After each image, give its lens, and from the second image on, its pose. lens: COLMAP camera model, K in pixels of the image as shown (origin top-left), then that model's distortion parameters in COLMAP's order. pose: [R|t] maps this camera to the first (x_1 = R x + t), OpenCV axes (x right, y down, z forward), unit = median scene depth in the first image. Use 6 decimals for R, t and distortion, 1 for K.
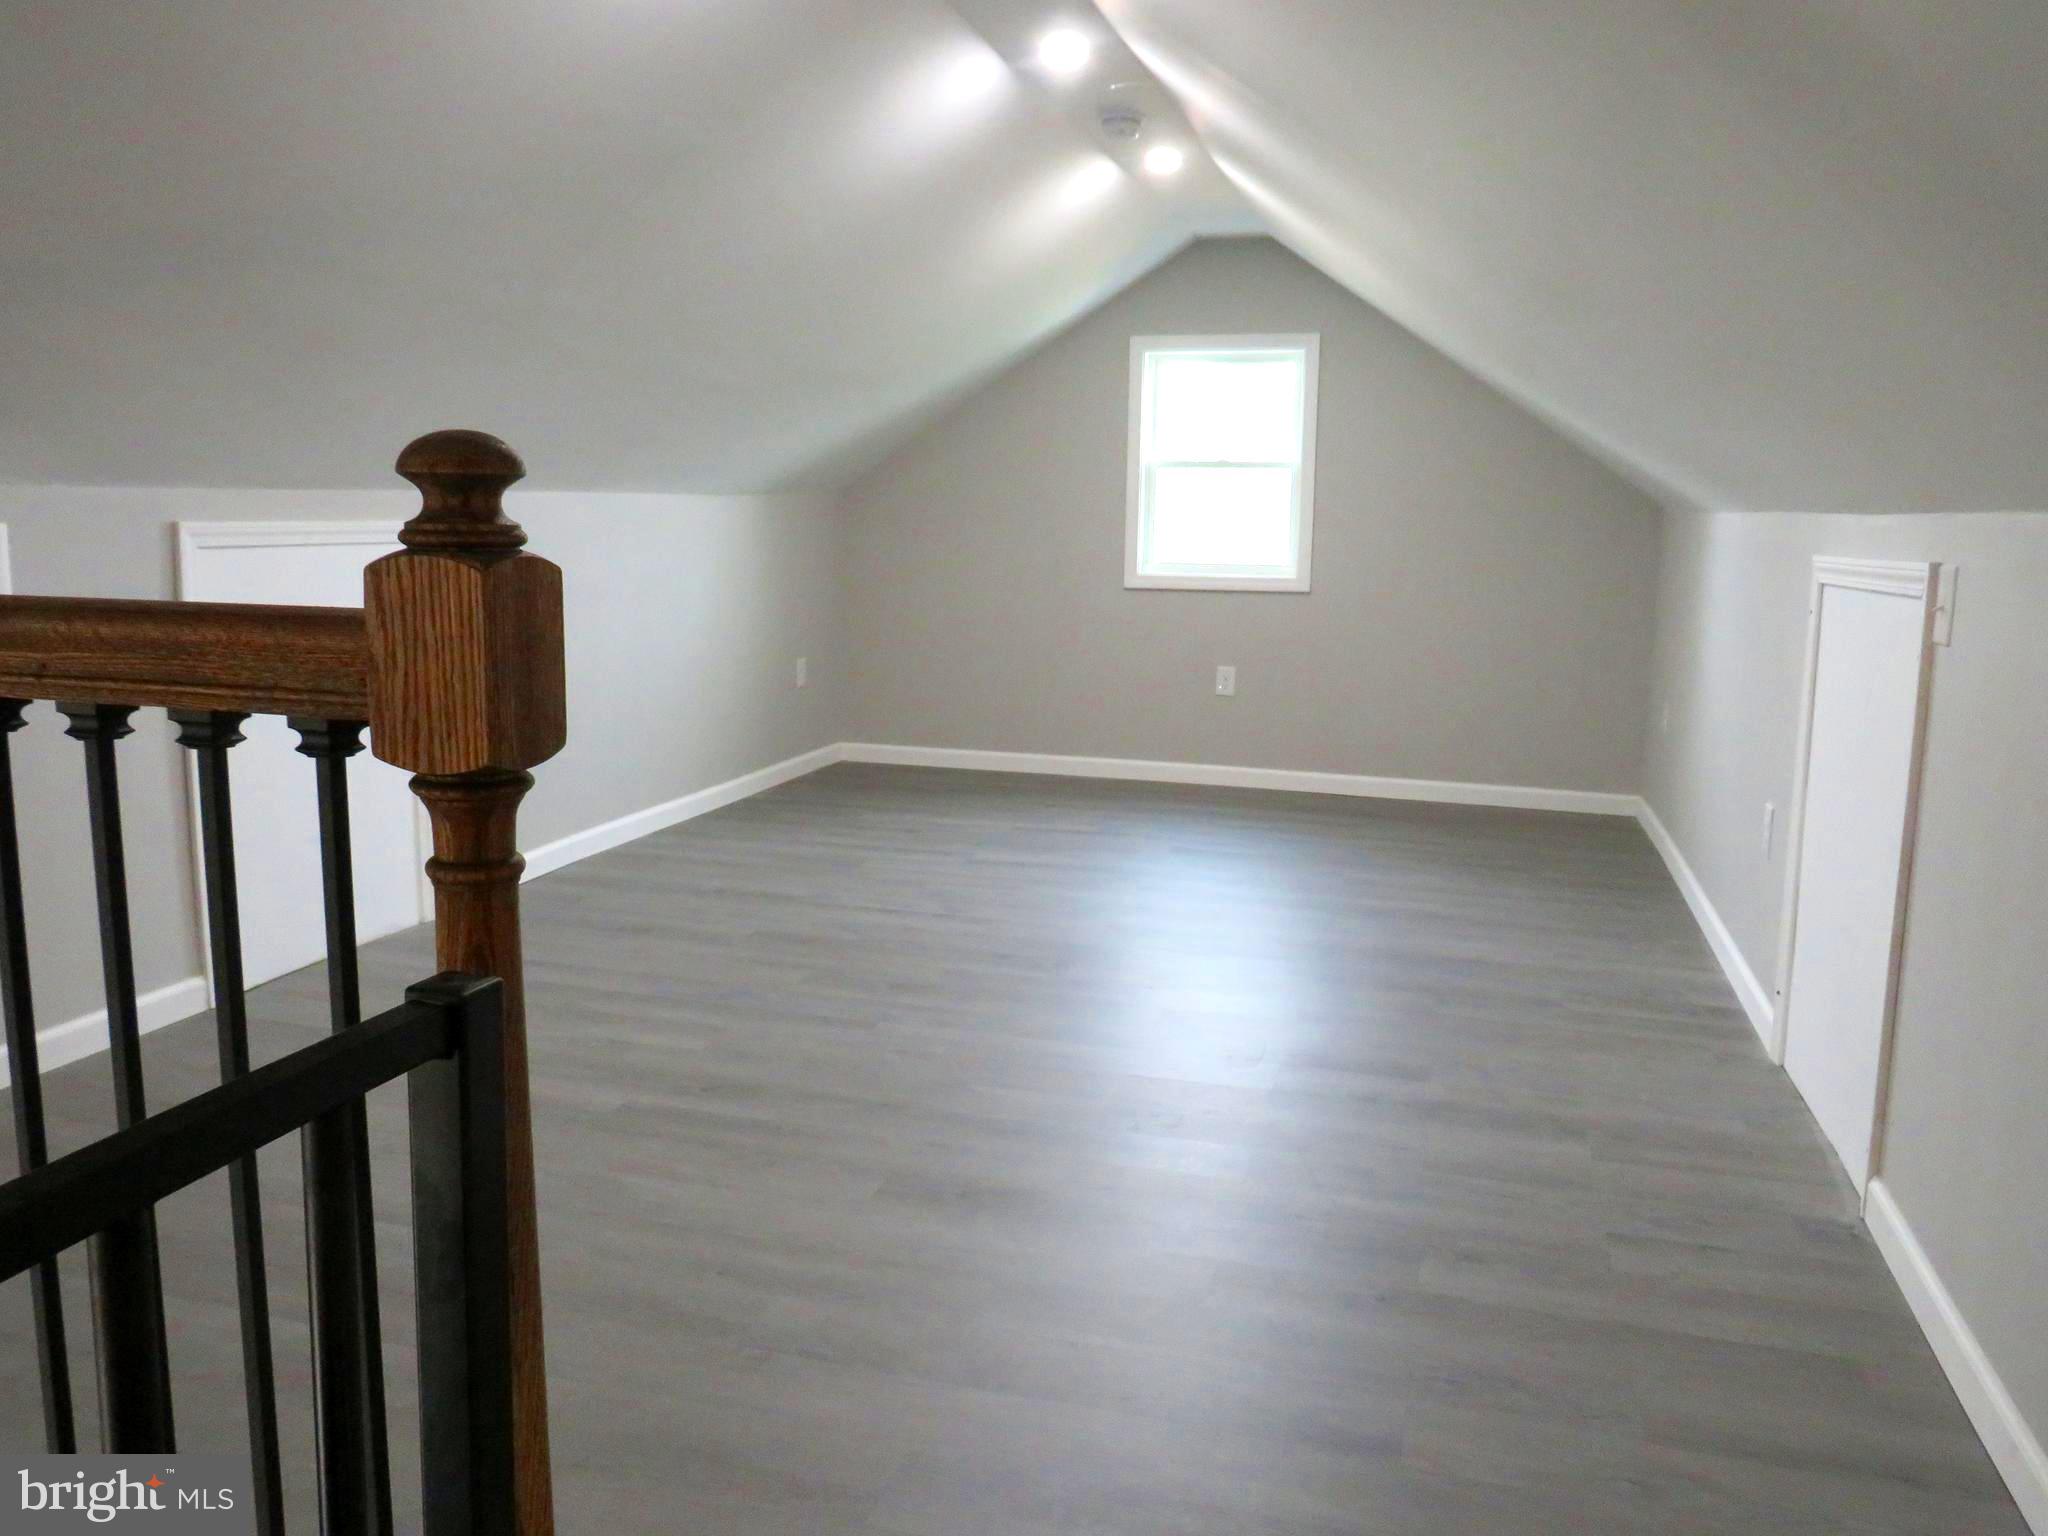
lens RADIAL K [[1513.8, 0, 1019.7], [0, 1513.8, 779.1], [0, 0, 1]] dist [-0.063441, 0.030931]
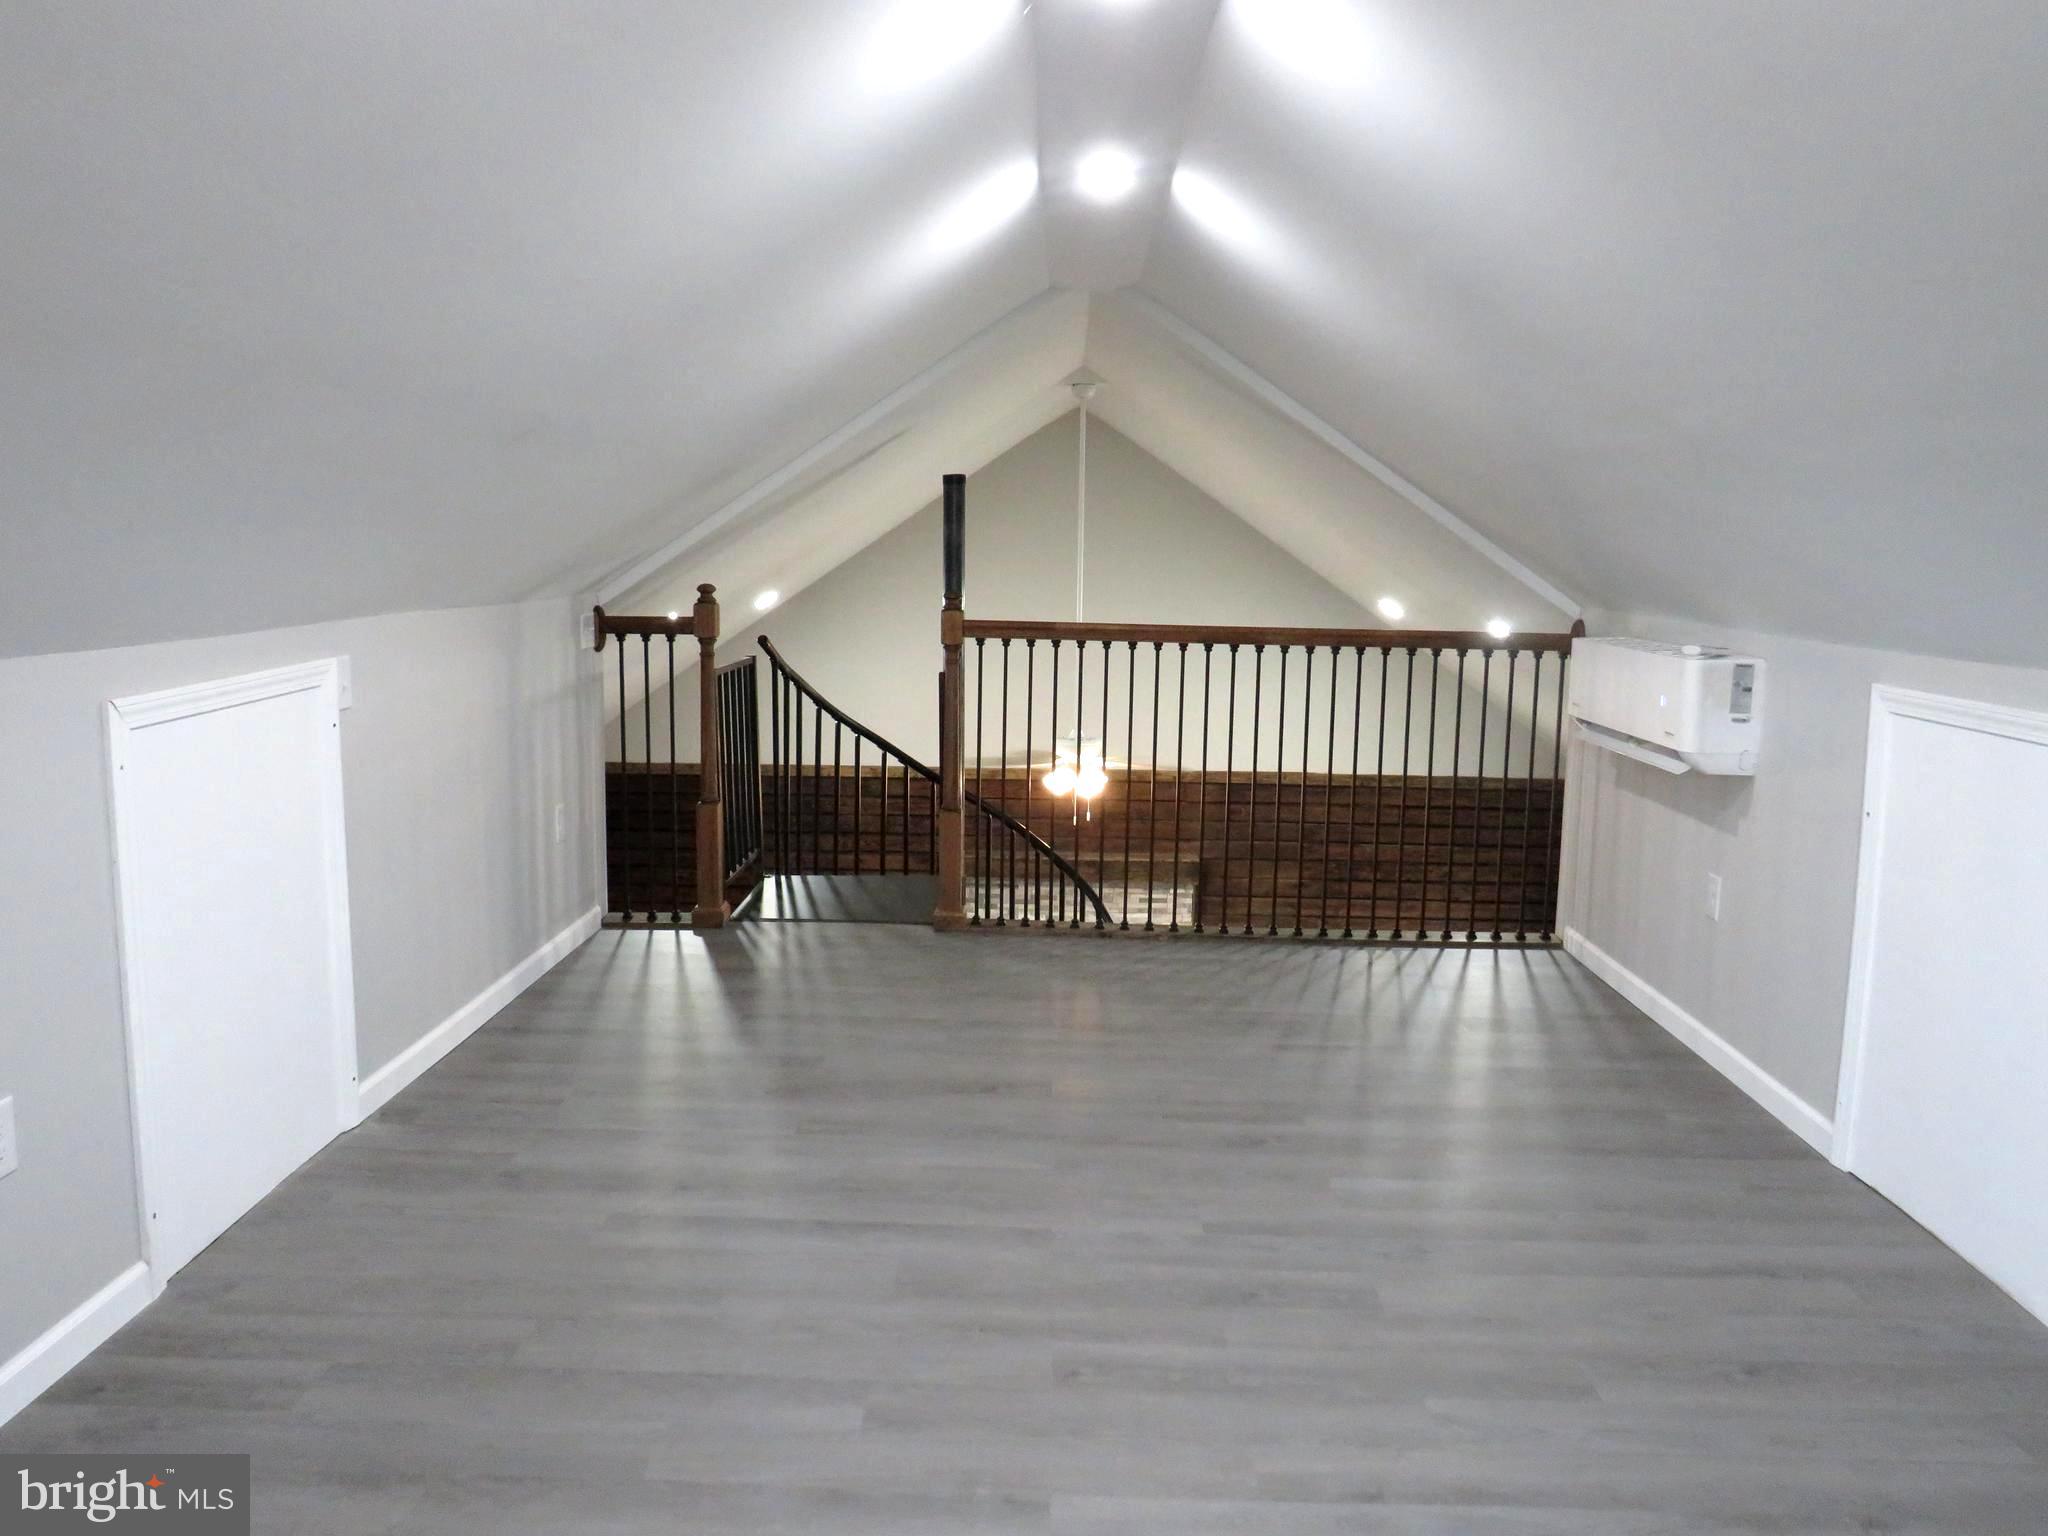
lens RADIAL K [[1513.8, 0, 1019.7], [0, 1513.8, 779.1], [0, 0, 1]] dist [-0.063441, 0.030931]
pose [[-0.967738, 0.009745, -0.251769, 0.244906], [-0.075314, 0.942378, 0.325962, -0.391849], [0.240438, 0.334407, -0.911242, 1.777928]]
